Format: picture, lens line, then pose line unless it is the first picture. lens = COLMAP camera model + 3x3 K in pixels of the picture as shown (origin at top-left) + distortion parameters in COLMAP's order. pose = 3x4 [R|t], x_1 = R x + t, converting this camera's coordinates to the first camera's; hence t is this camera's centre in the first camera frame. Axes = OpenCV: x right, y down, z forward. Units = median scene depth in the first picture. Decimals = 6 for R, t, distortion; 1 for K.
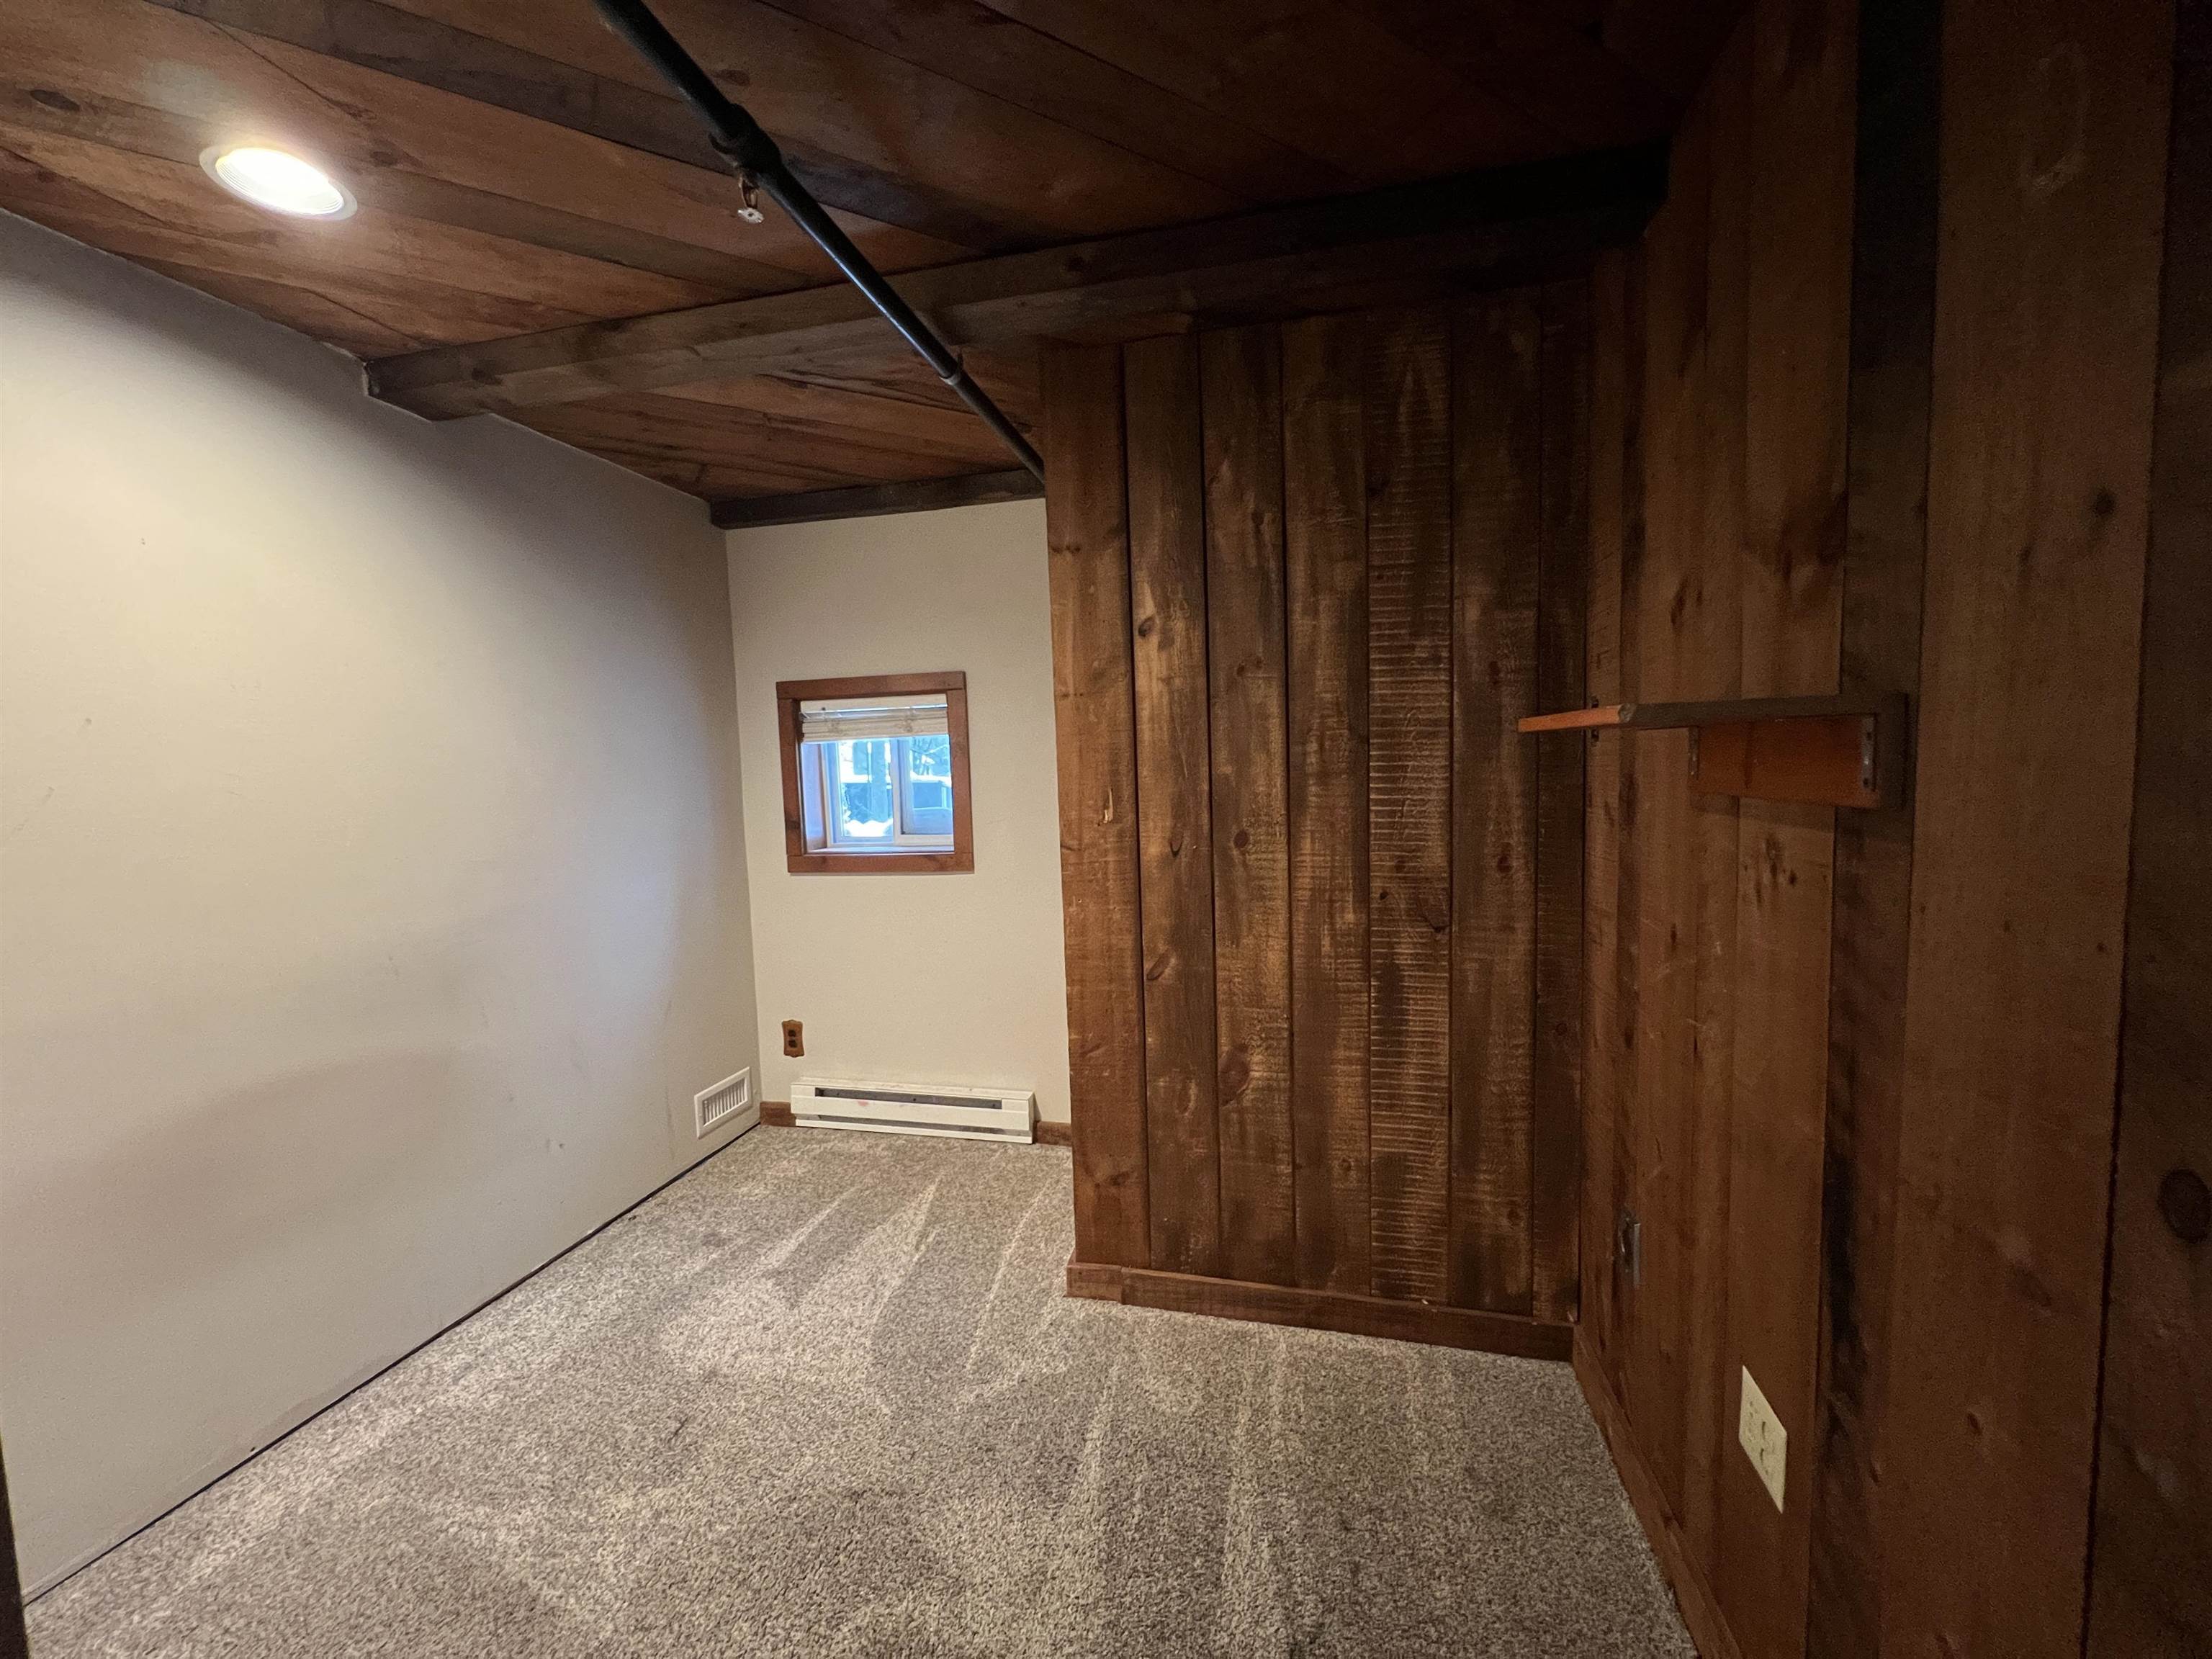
lens RADIAL K [[880.2, 0, 1108.4], [0, 880.2, 831.1], [0, 0, 1]] dist [-0.001190, 0.000234]
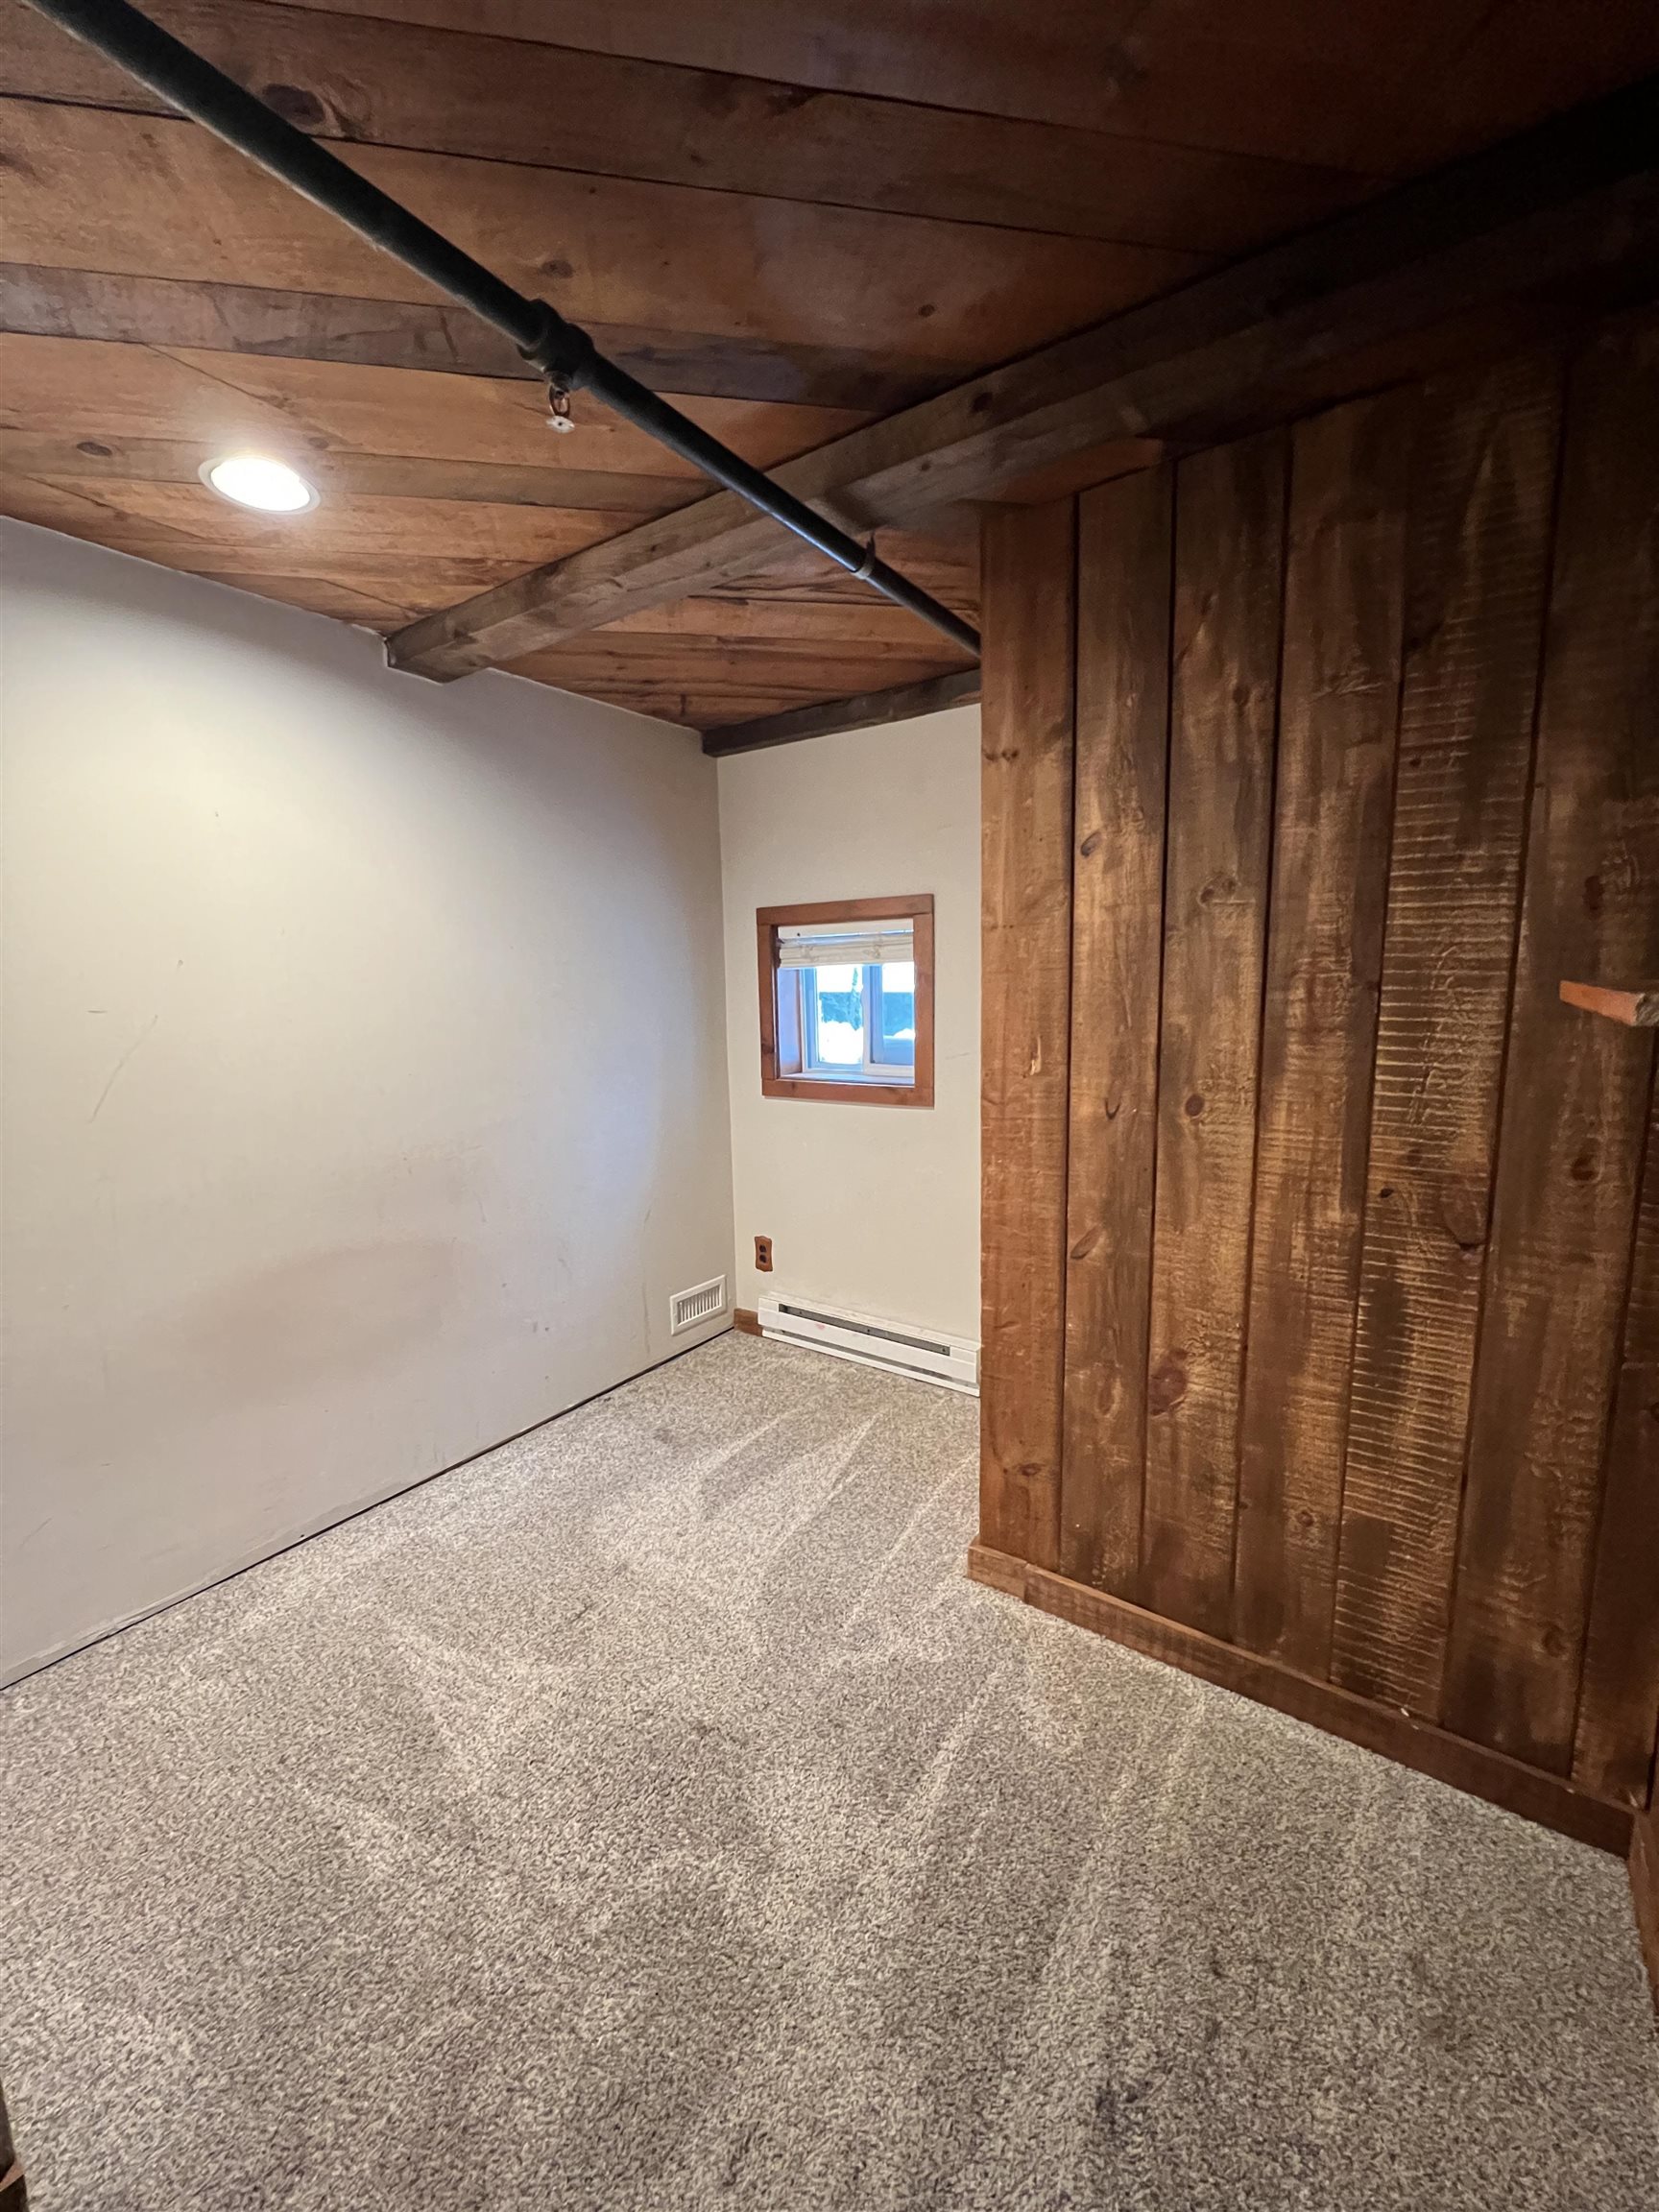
lens RADIAL K [[880.2, 0, 829.1], [0, 880.2, 1104.8], [0, 0, 1]] dist [-0.001190, 0.000234]
pose [[0.927360, 0.066457, -0.368221, 0.142806], [-0.039444, 0.995981, 0.080417, -0.045067], [0.372086, -0.060052, 0.926254, 0.124306]]
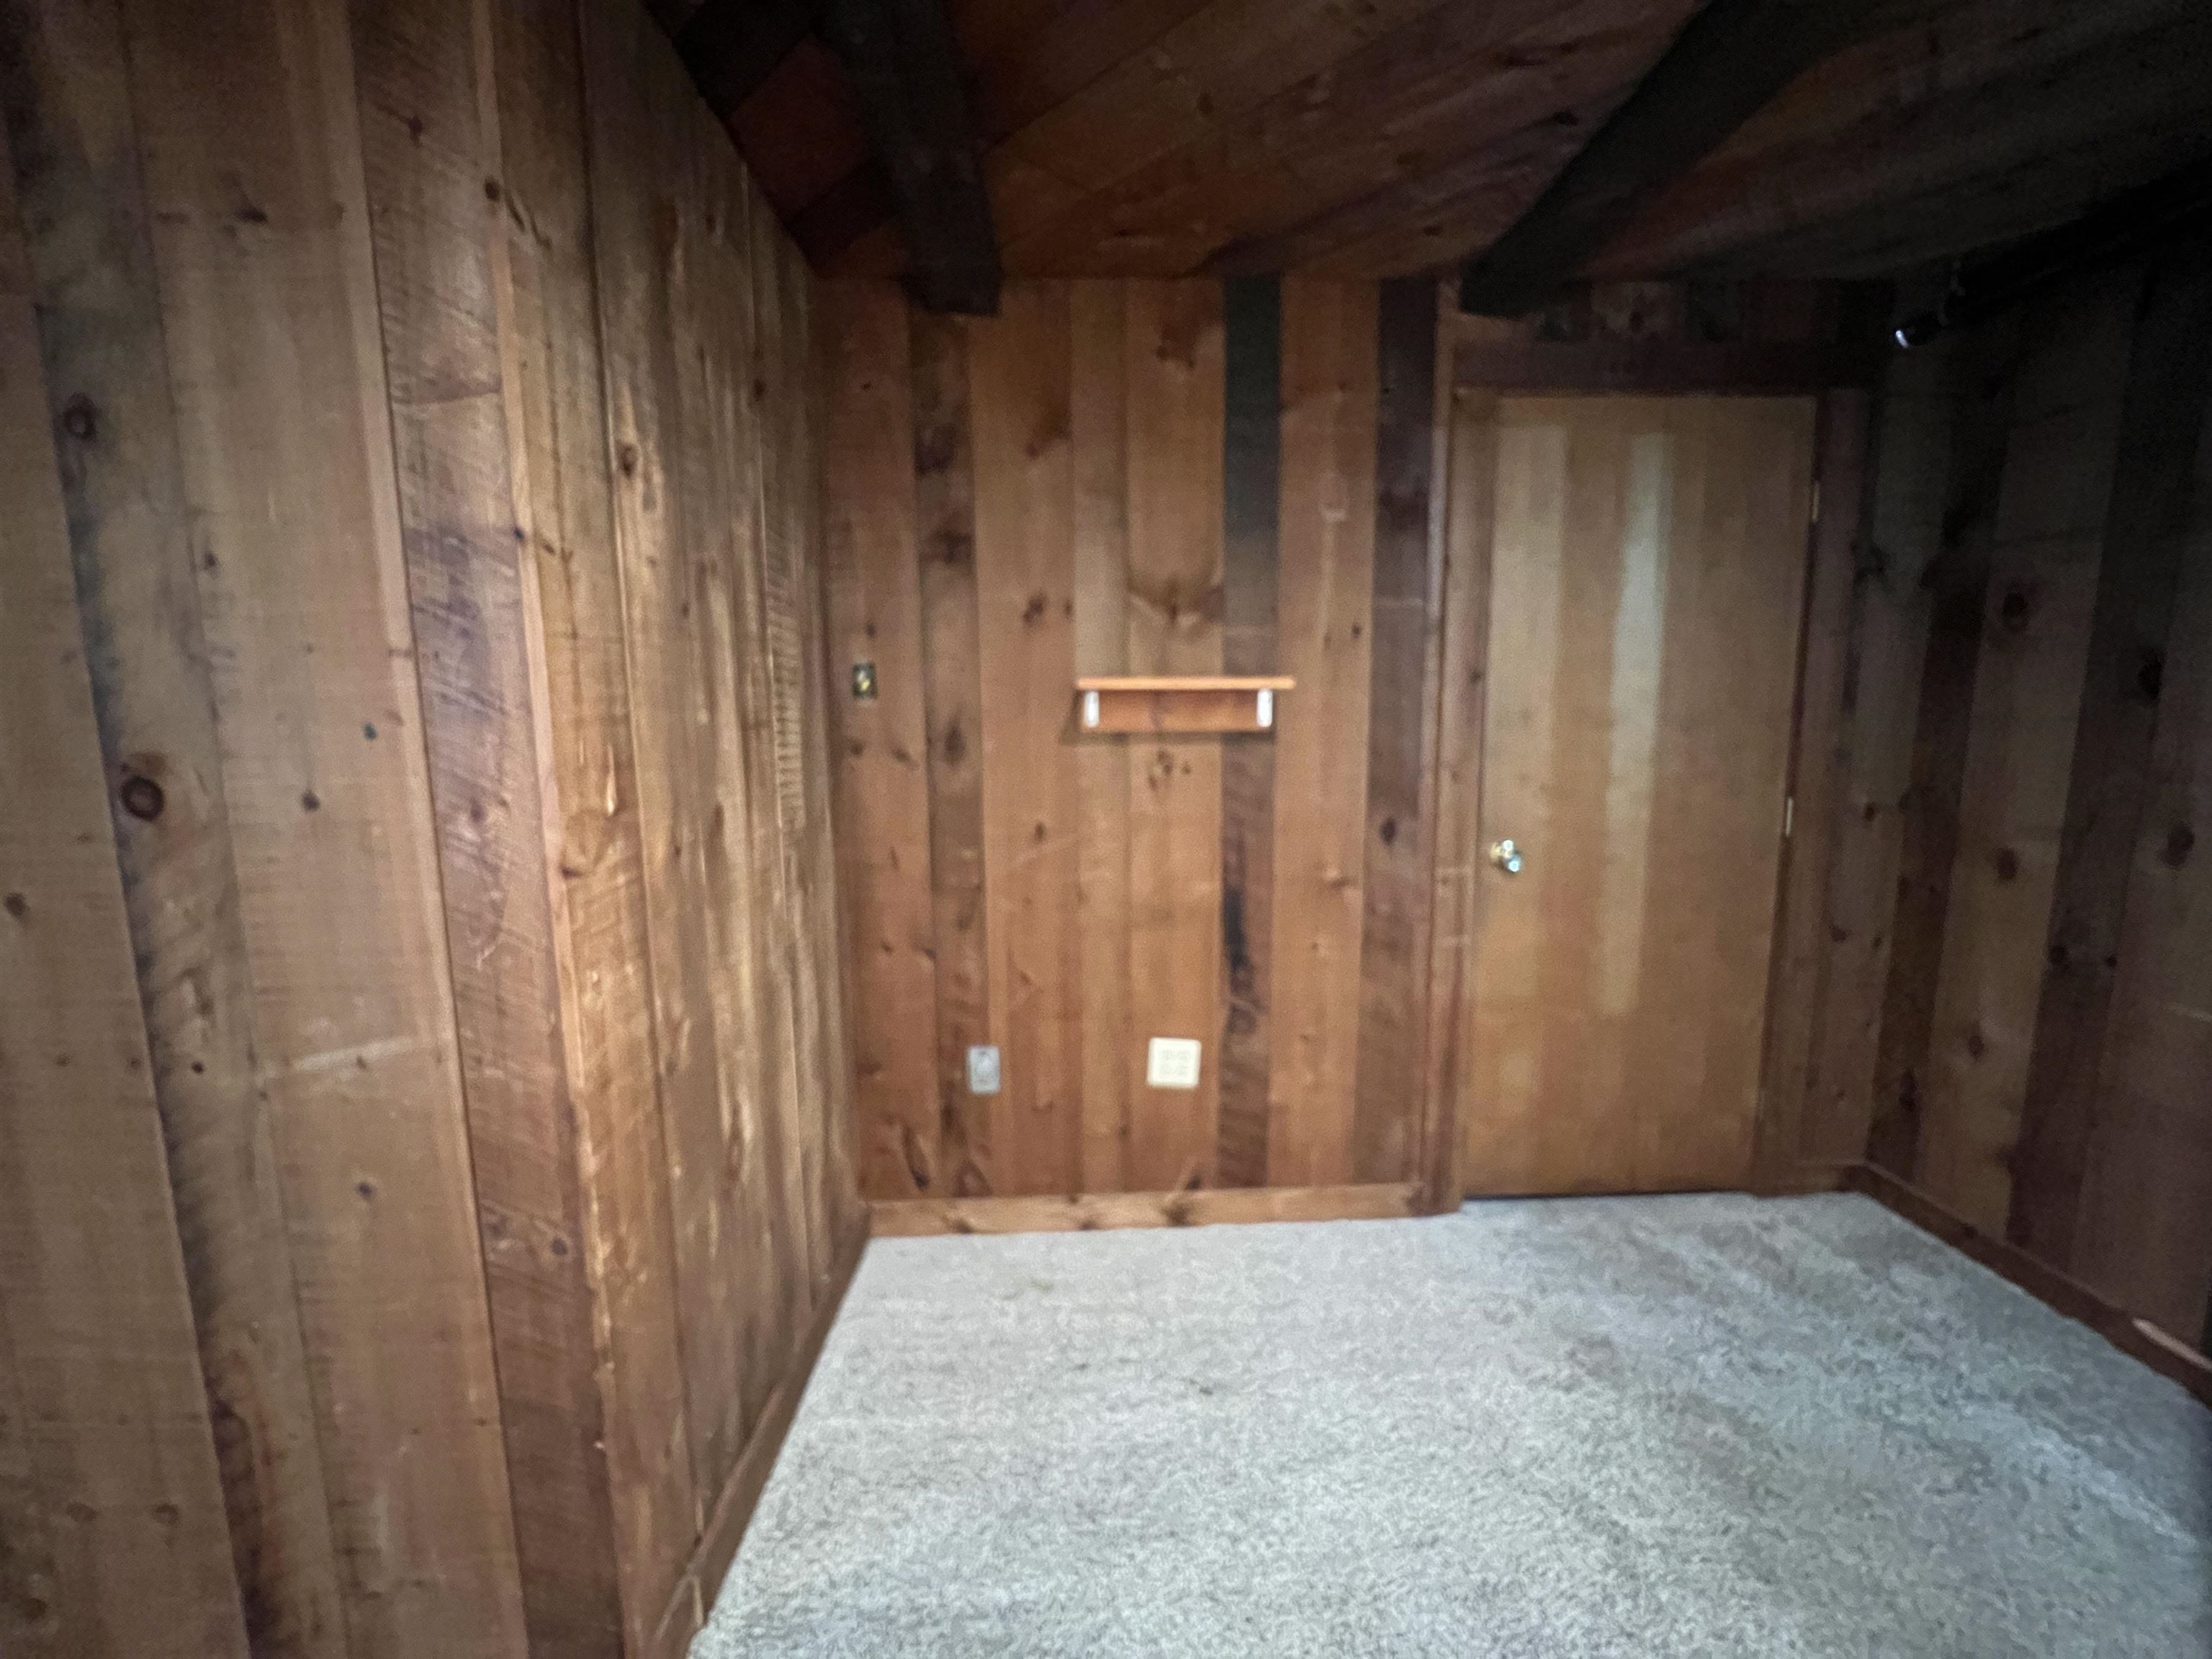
lens RADIAL K [[892.6, 0, 1113.6], [0, 892.6, 829.6], [0, 0, 1]] dist [-0.007058, 0.000907]
pose [[-0.235262, -0.093953, 0.967380, -0.633062], [0.094477, 0.988393, 0.118970, -0.037657], [-0.967329, 0.119385, -0.223655, 0.888807]]
